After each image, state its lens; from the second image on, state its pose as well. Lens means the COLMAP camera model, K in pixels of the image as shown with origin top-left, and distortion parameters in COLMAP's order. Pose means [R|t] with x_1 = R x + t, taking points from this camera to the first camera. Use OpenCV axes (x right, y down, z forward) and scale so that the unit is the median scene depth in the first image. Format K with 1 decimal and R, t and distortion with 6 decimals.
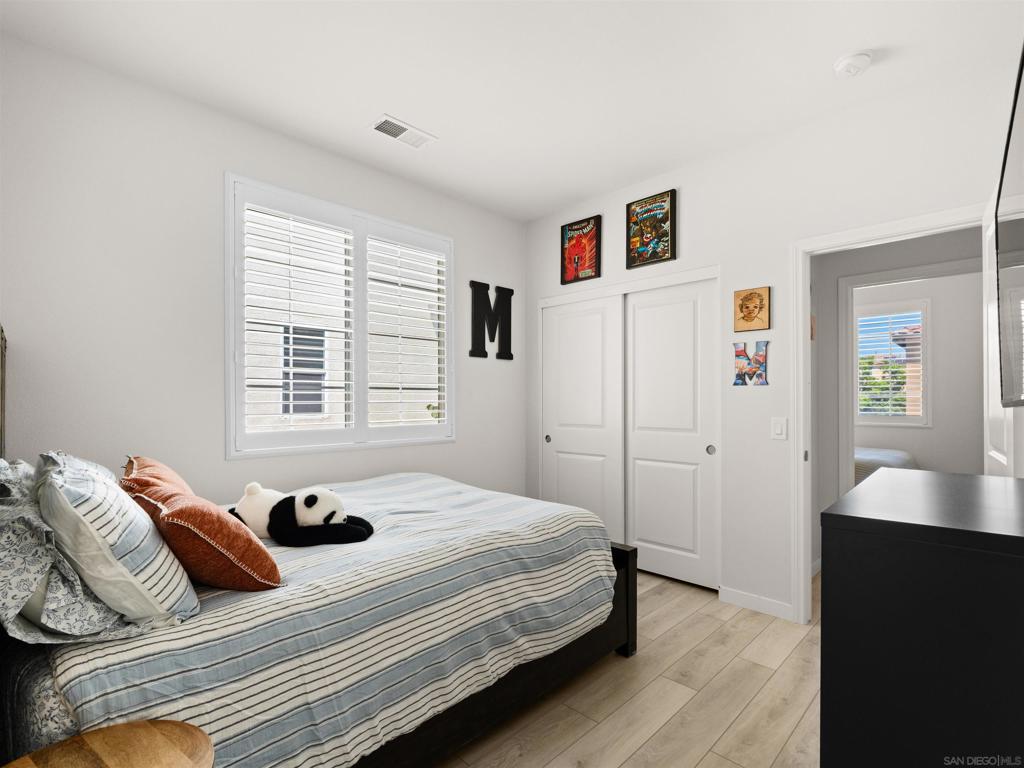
lens RADIAL K [[498.5, 0, 516.9], [0, 498.5, 398.5], [0, 0, 1]] dist [-0.003610, -0.000131]
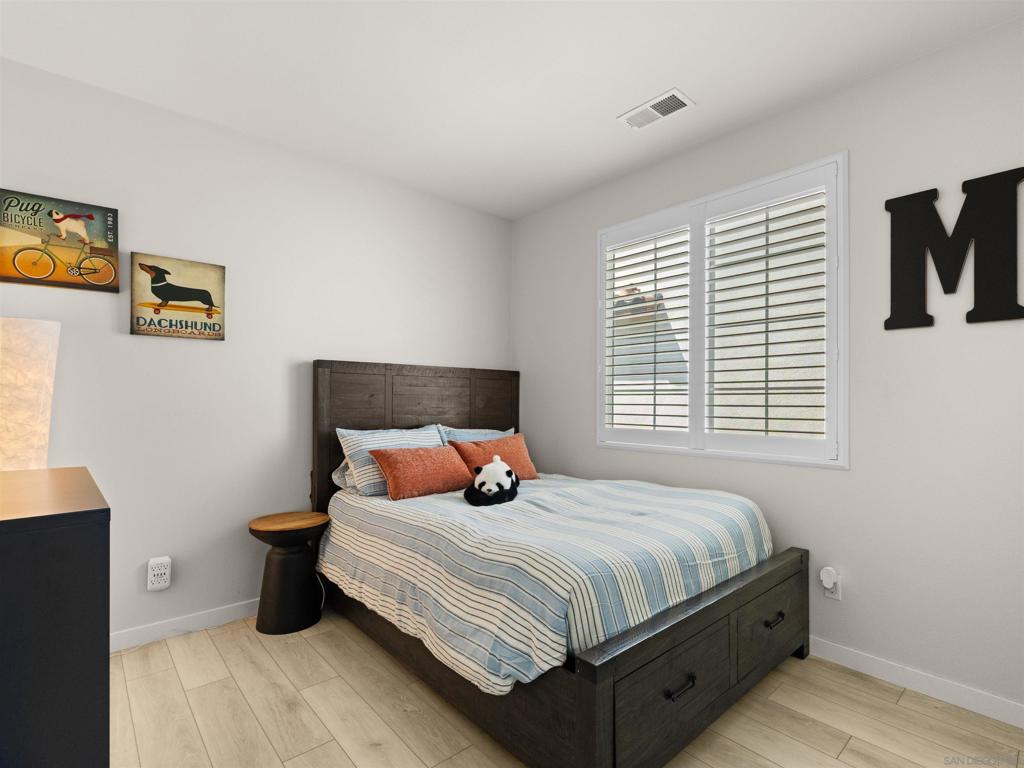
lens RADIAL K [[498.5, 0, 509.0], [0, 498.5, 393.8], [0, 0, 1]] dist [-0.003610, -0.000131]
pose [[-0.063690, -0.014023, -0.997871, 0.506178], [-0.002273, 0.999901, -0.013907, 0.000215], [0.997967, 0.001382, -0.063715, 0.579588]]
